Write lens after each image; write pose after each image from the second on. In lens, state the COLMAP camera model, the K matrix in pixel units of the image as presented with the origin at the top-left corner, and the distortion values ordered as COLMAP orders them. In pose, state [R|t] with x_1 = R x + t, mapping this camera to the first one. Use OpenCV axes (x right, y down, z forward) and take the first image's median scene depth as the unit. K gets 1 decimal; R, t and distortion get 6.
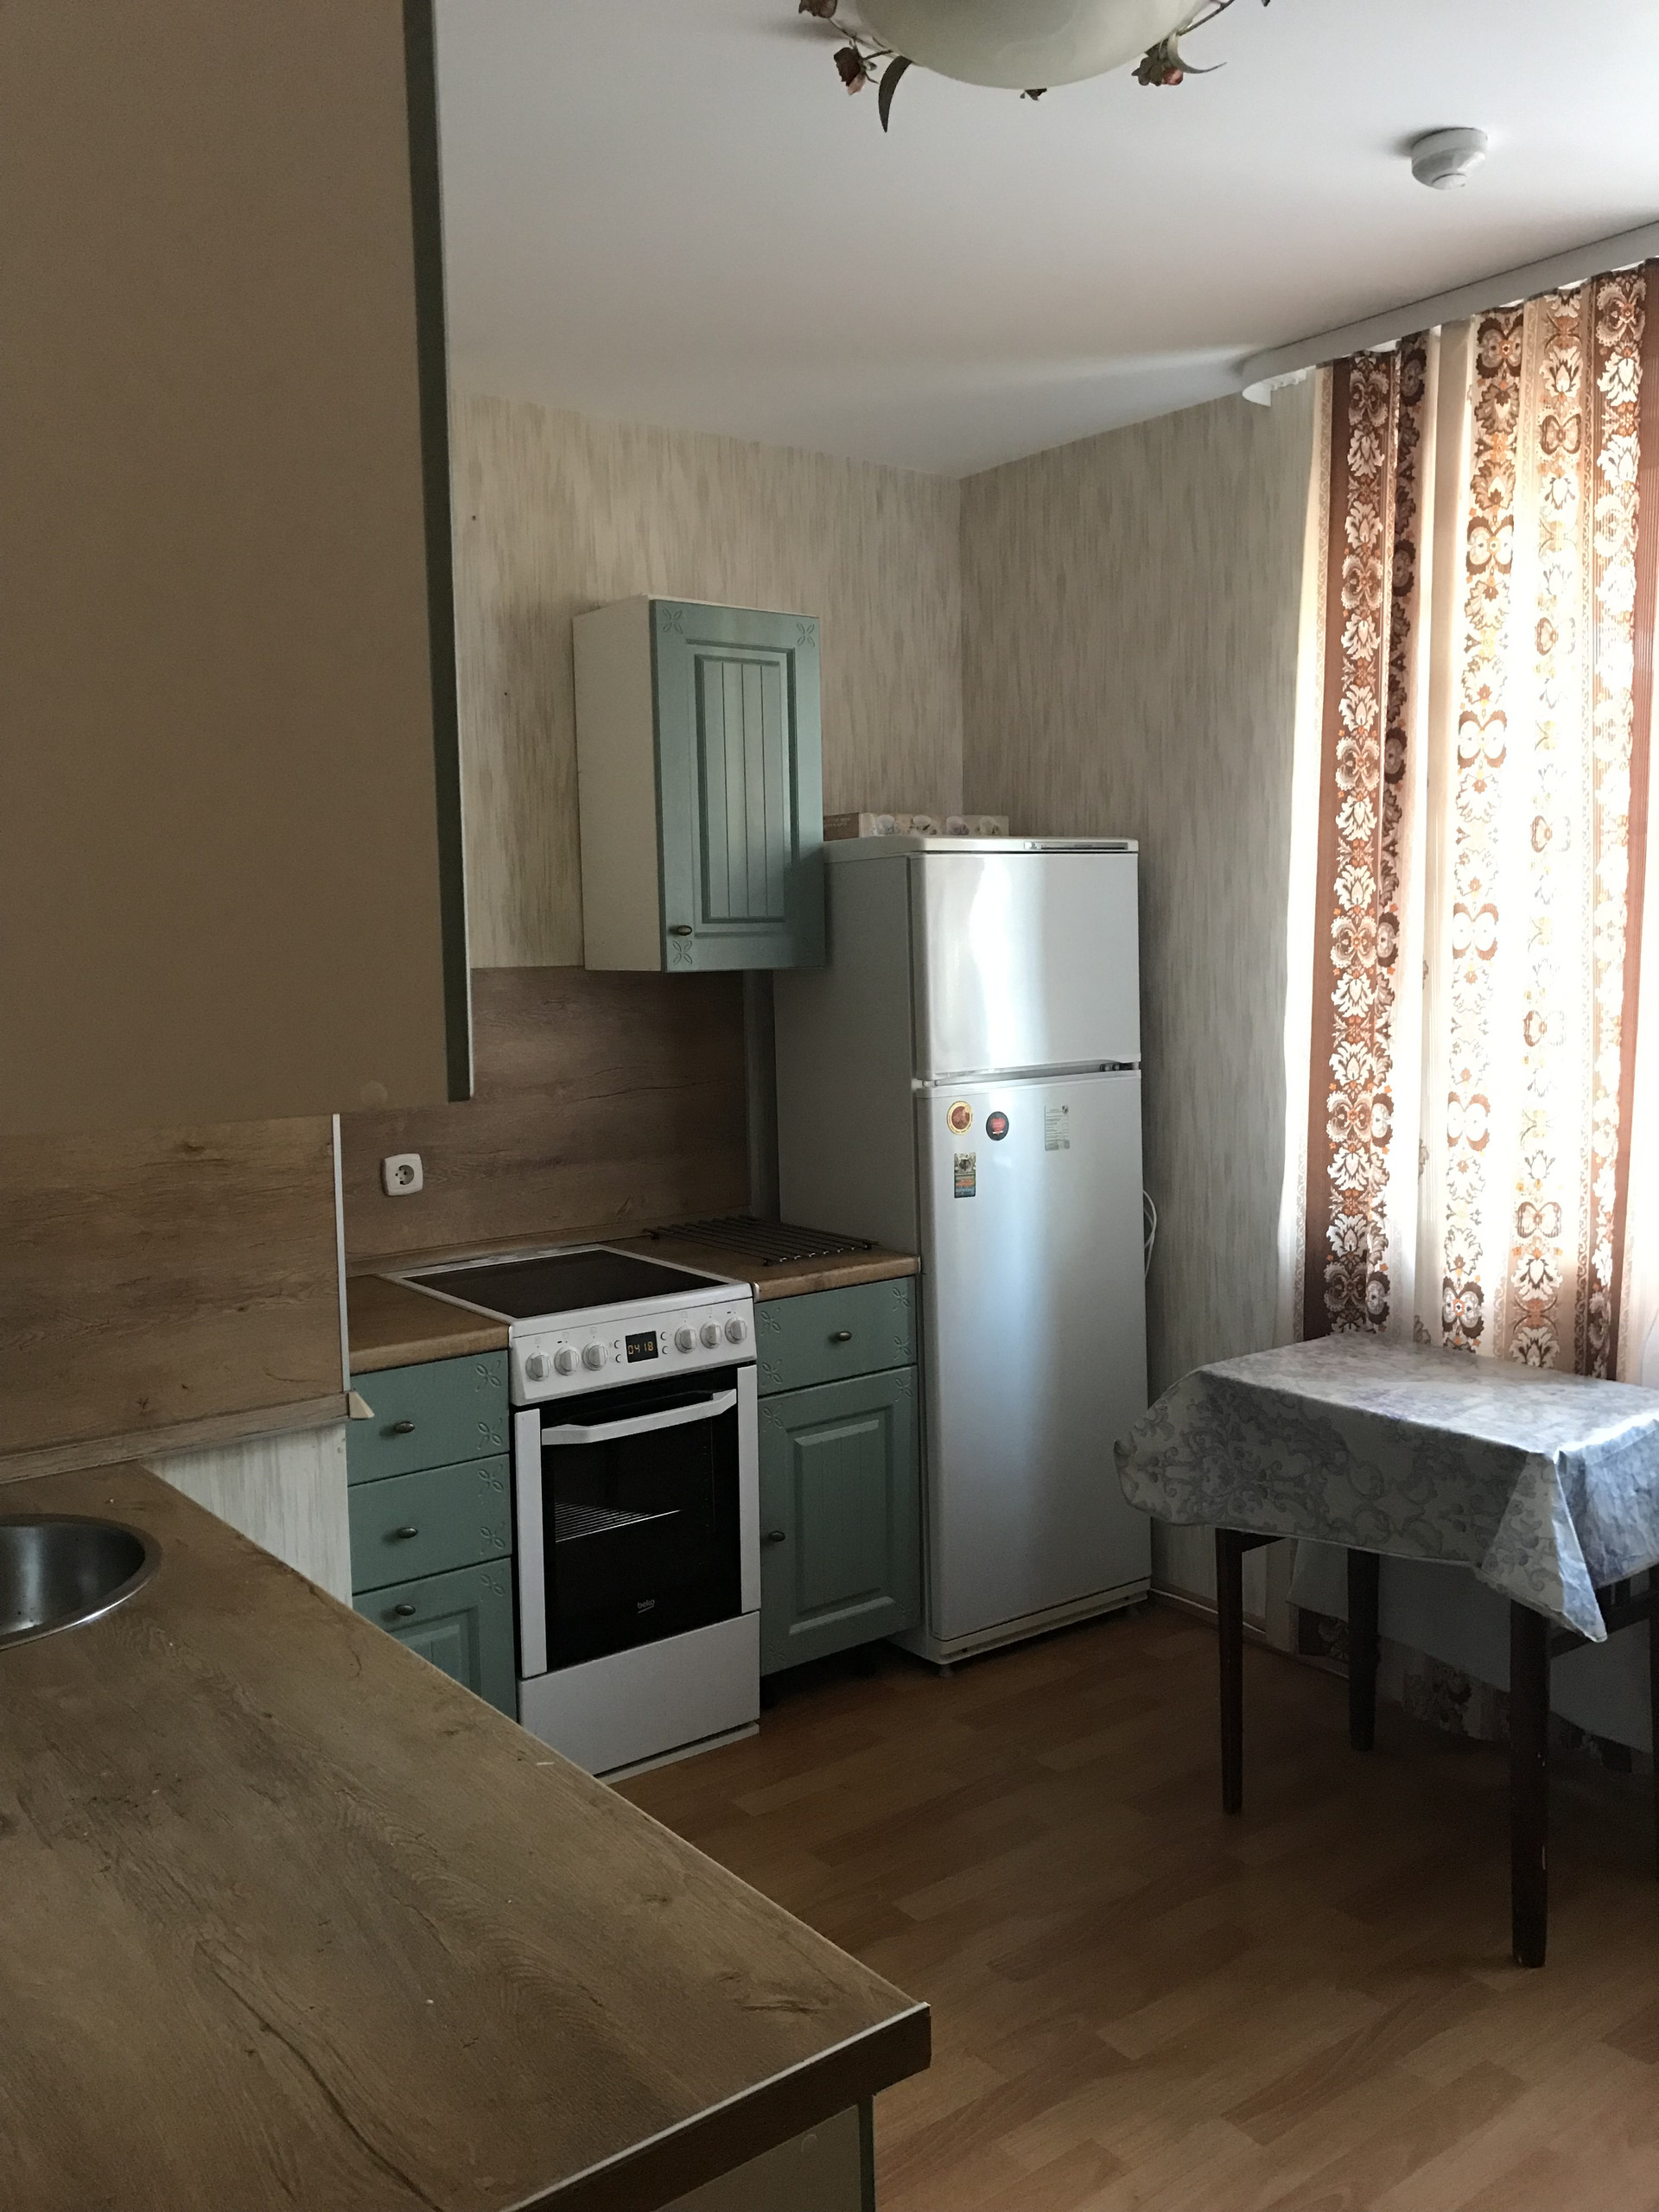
lens RADIAL K [[1824.6, 0, 828.2], [0, 1824.6, 1114.8], [0, 0, 1]] dist [0.013457, -0.007840]
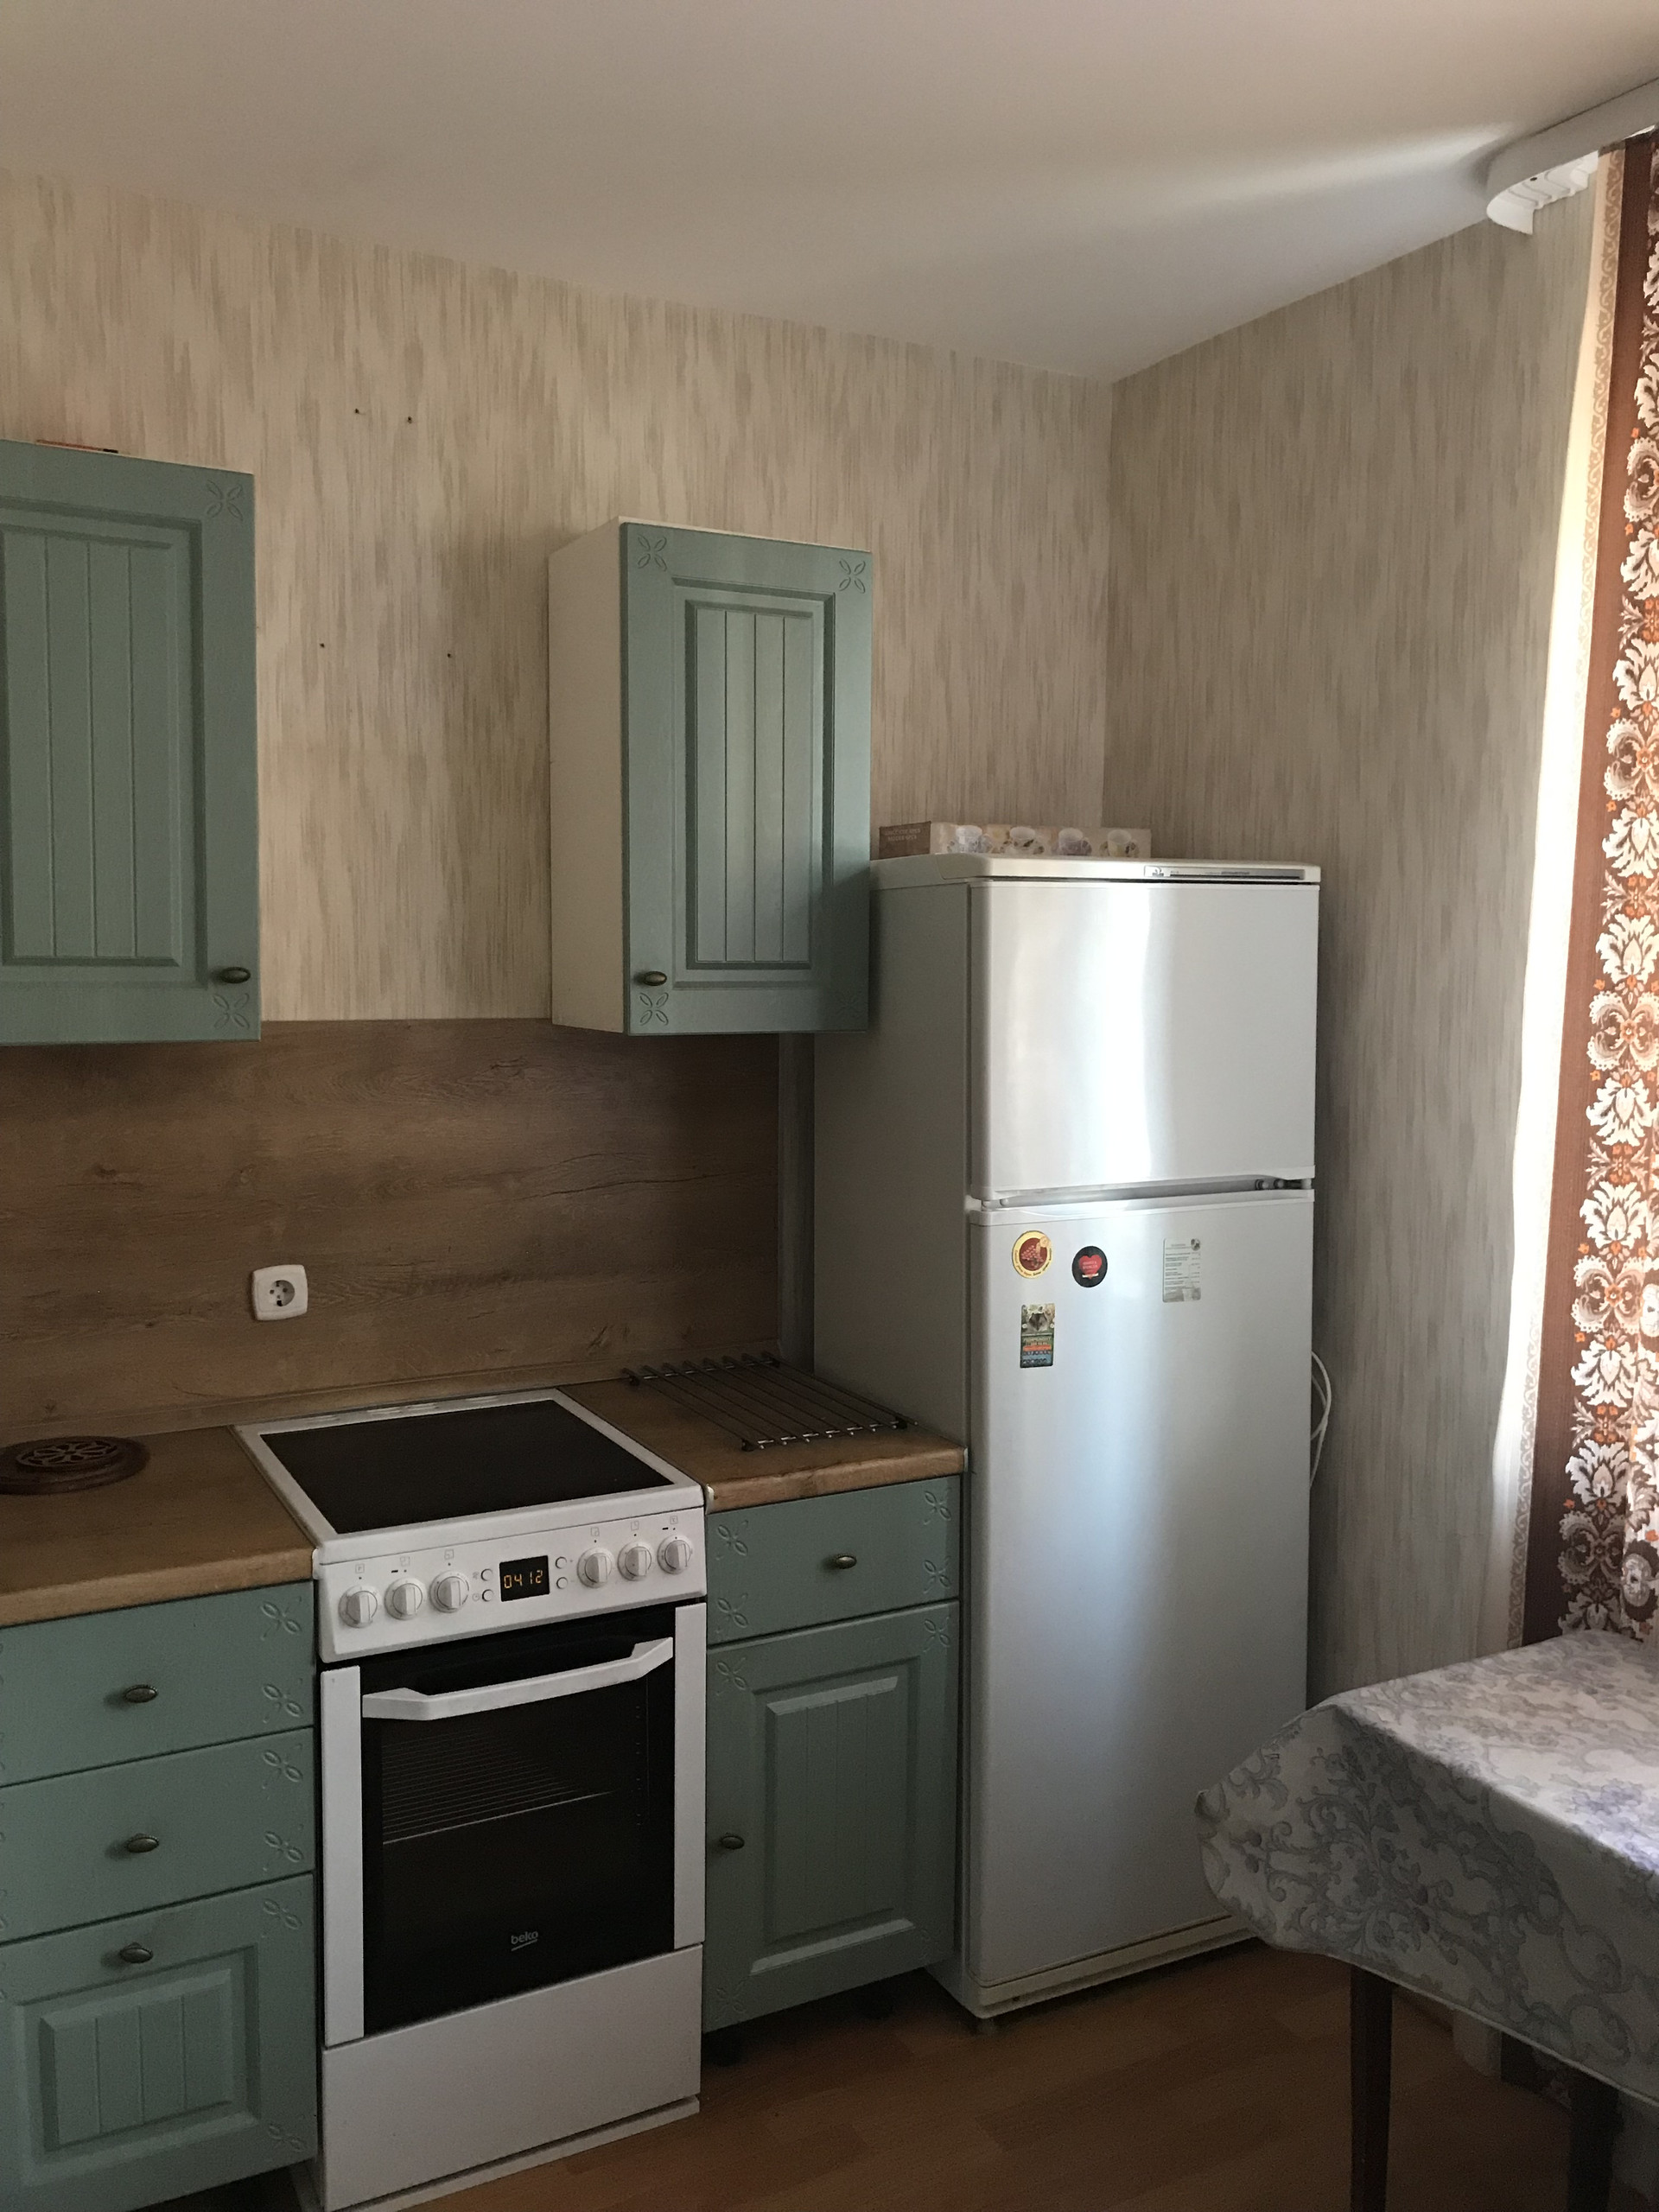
lens RADIAL K [[1824.6, 0, 833.0], [0, 1824.6, 1106.0], [0, 0, 1]] dist [0.013457, -0.007840]
pose [[0.987256, 0.041636, -0.153596, 0.102865], [-0.043150, 0.999047, -0.006535, -0.048444], [0.153177, 0.013080, 0.988112, 0.290513]]
